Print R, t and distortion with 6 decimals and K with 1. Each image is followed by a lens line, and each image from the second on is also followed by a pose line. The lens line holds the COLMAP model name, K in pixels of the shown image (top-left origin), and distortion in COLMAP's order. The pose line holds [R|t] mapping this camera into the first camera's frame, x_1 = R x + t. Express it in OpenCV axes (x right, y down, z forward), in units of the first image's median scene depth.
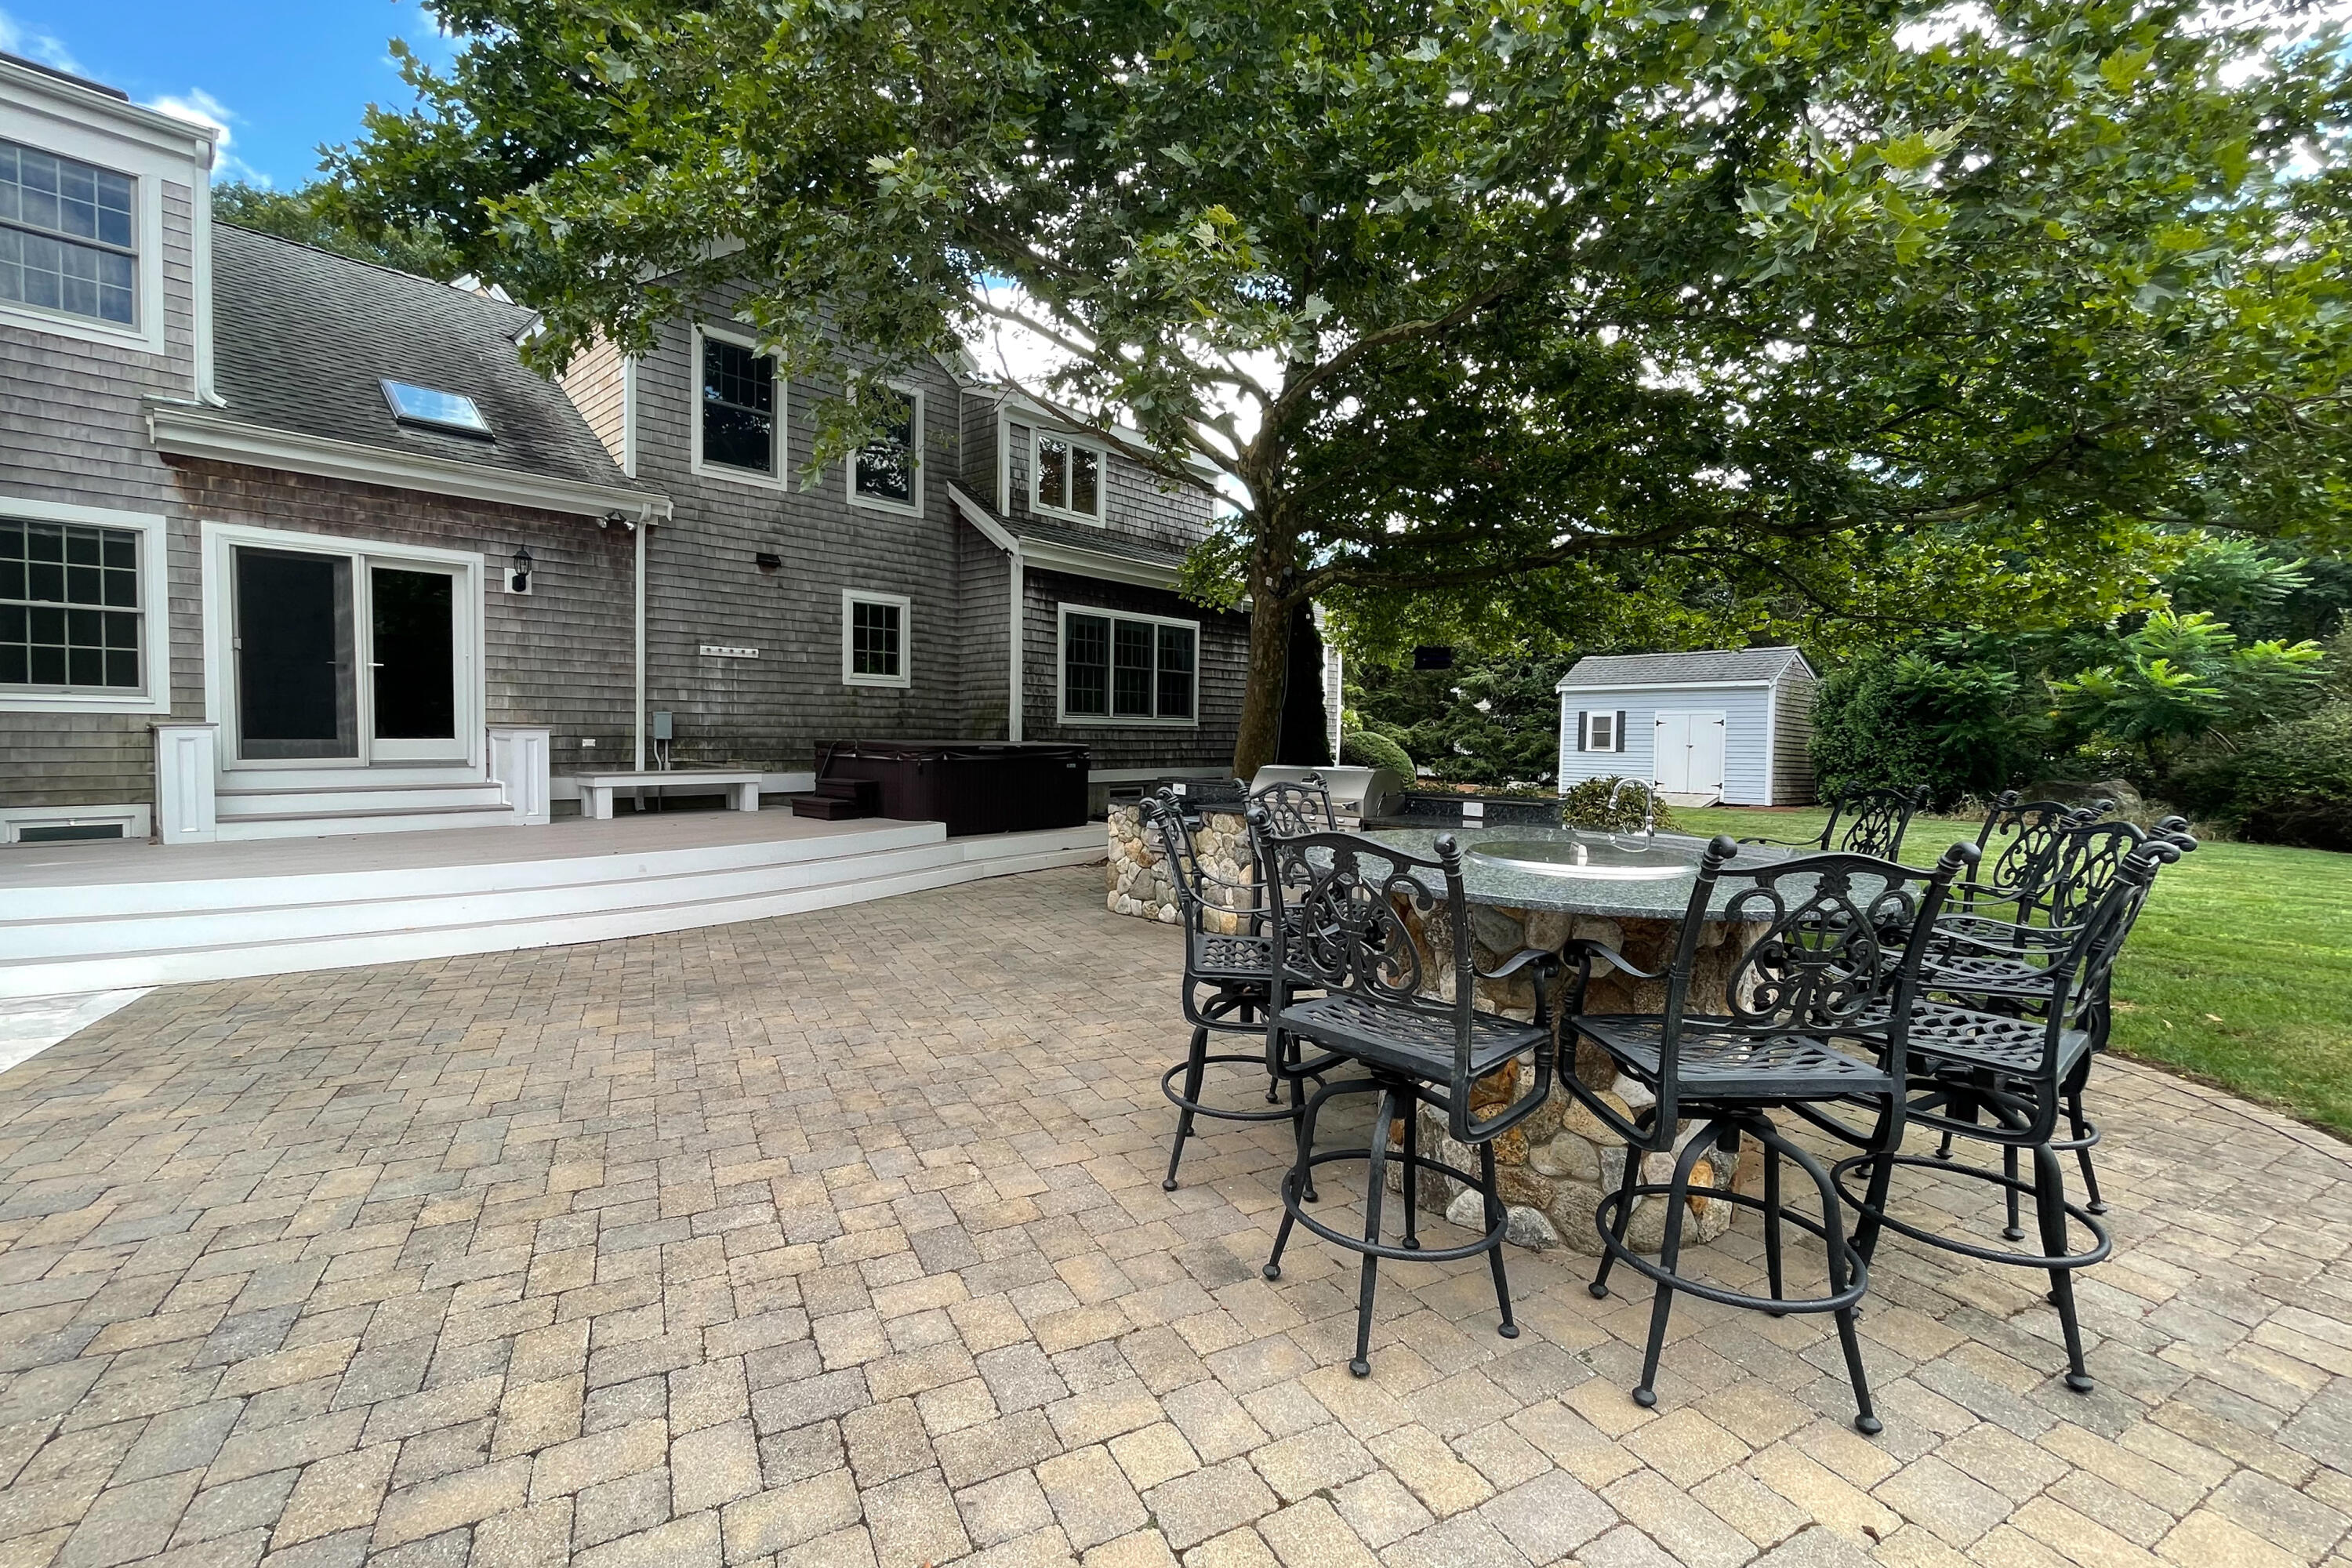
lens RADIAL K [[976.5, 0, 1185.3], [0, 976.5, 779.0], [0, 0, 1]] dist [-0.011941, 0.001059]
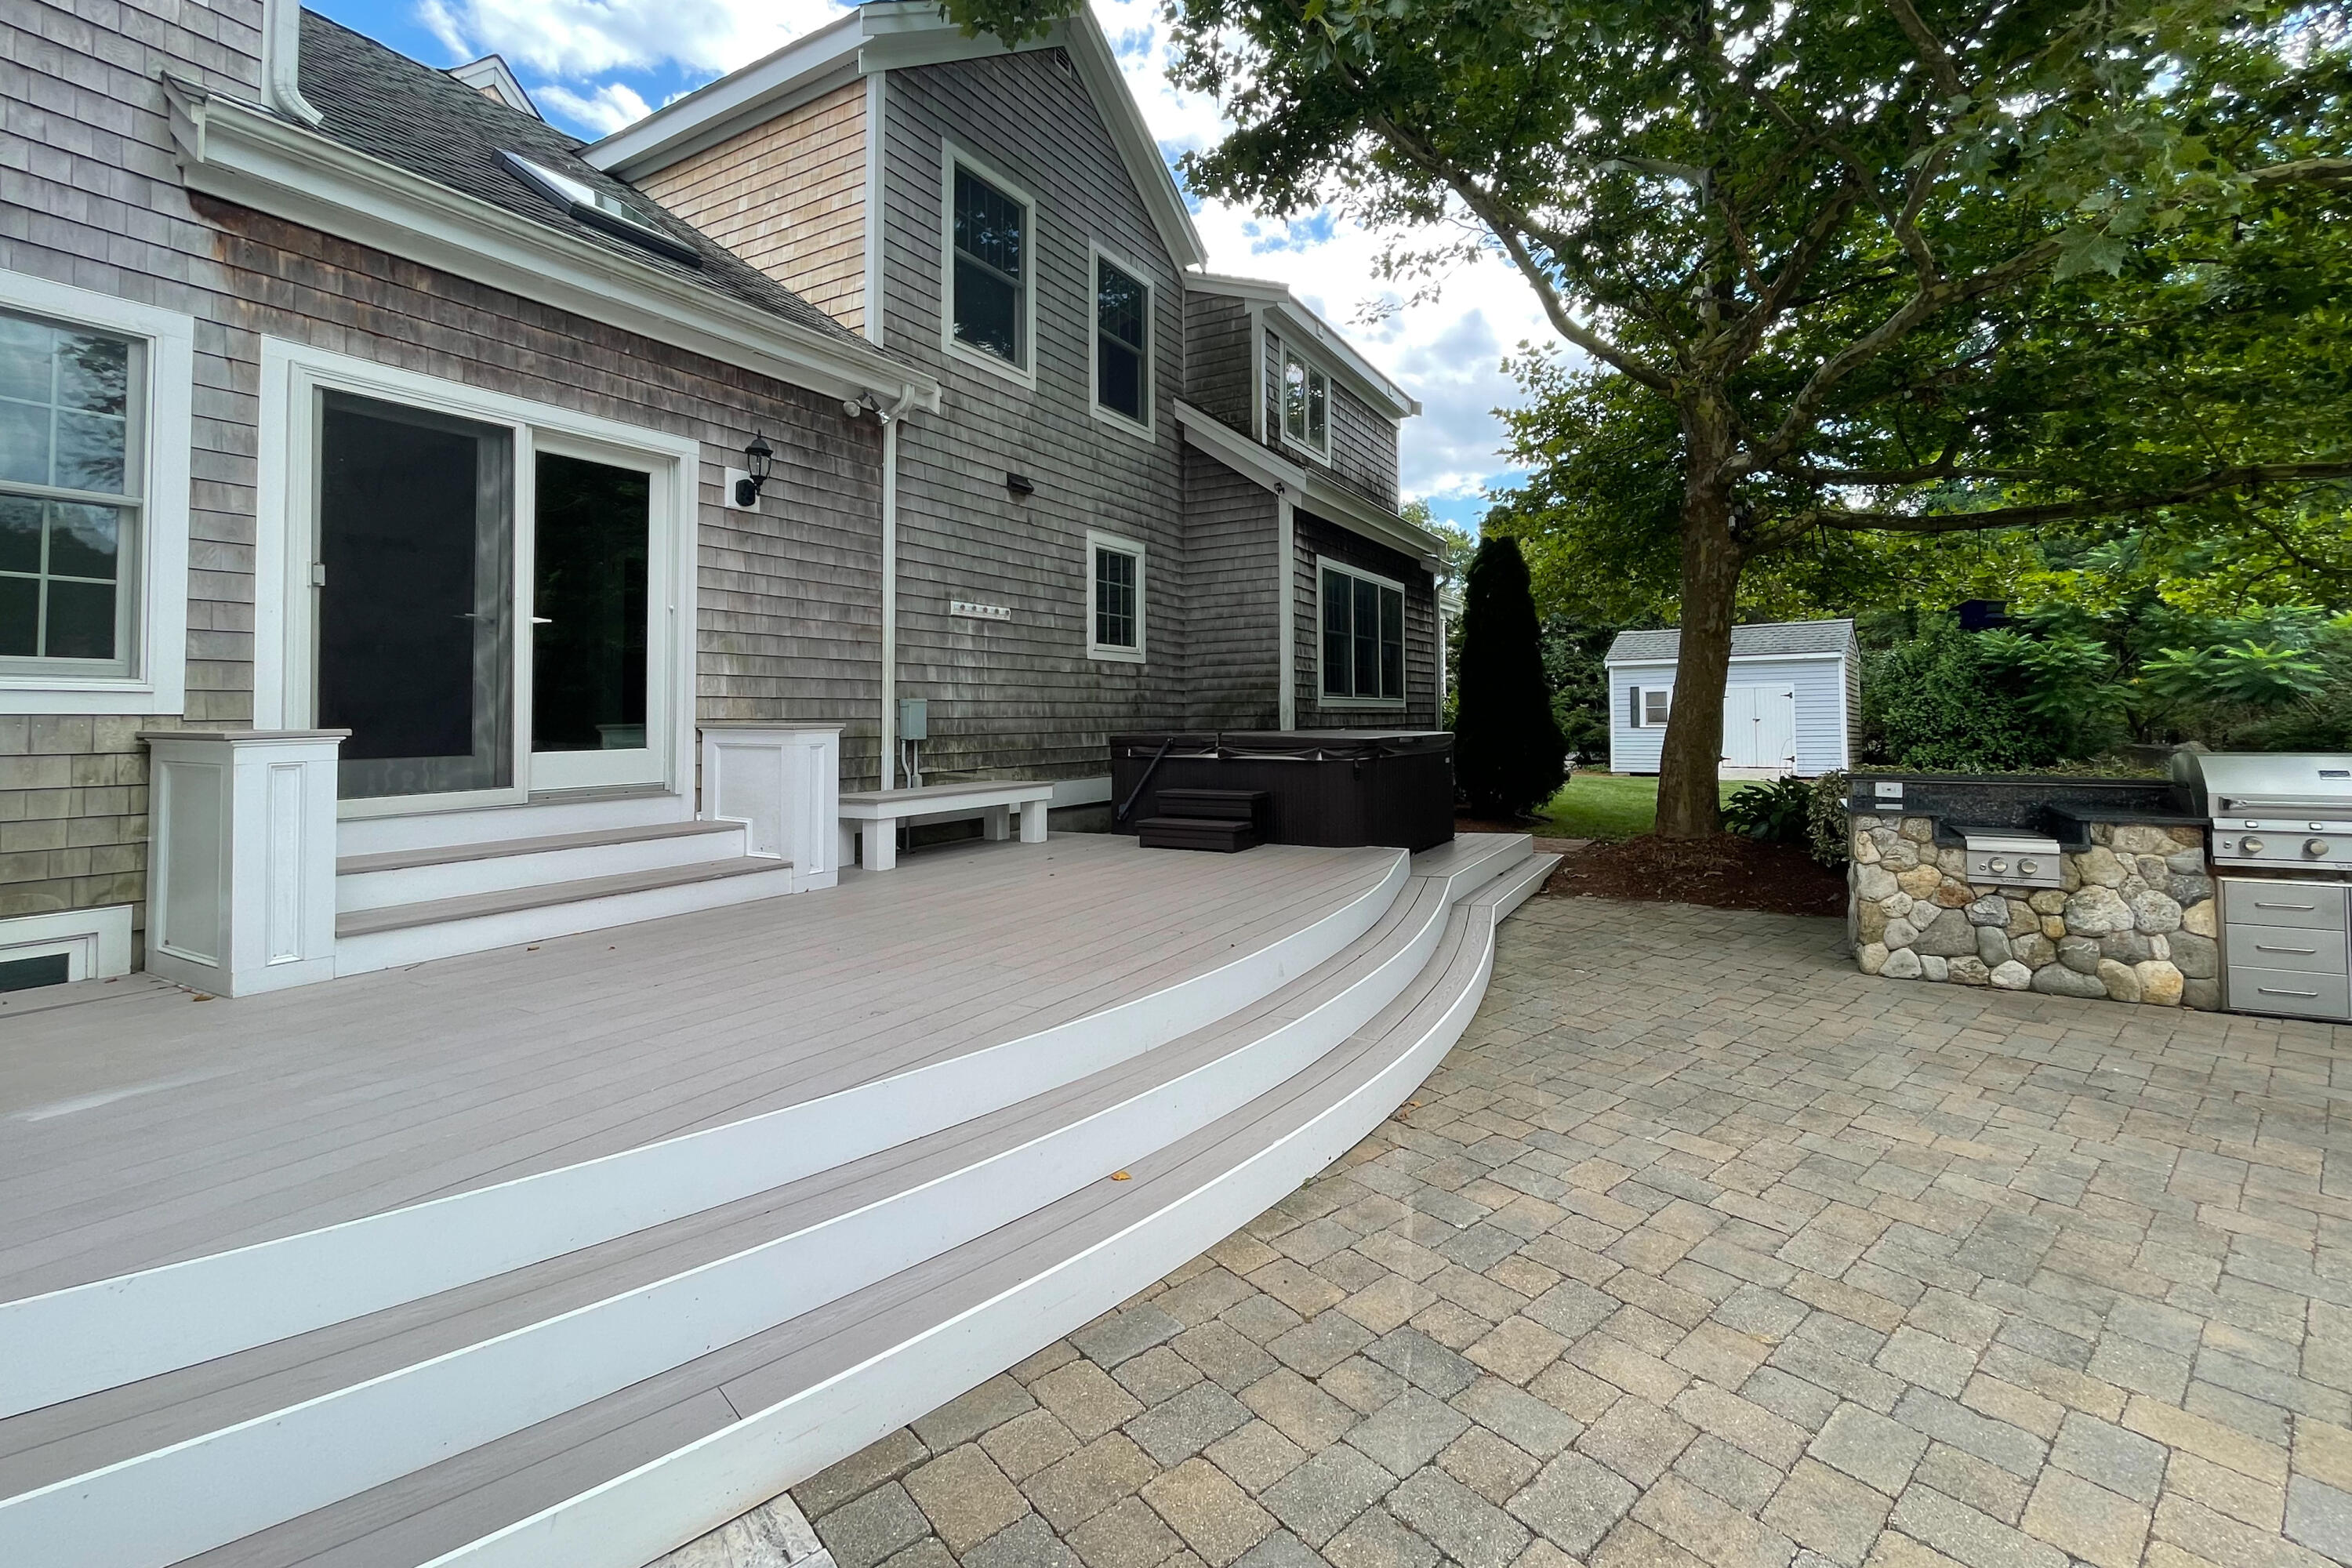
lens RADIAL K [[976.5, 0, 1176.1], [0, 976.5, 693.3], [0, 0, 1]] dist [-0.011941, 0.001059]
pose [[0.974892, -0.015804, 0.222115, -0.517654], [0.031899, 0.997102, -0.069060, -0.021535], [-0.220379, 0.074412, 0.972572, 0.320954]]
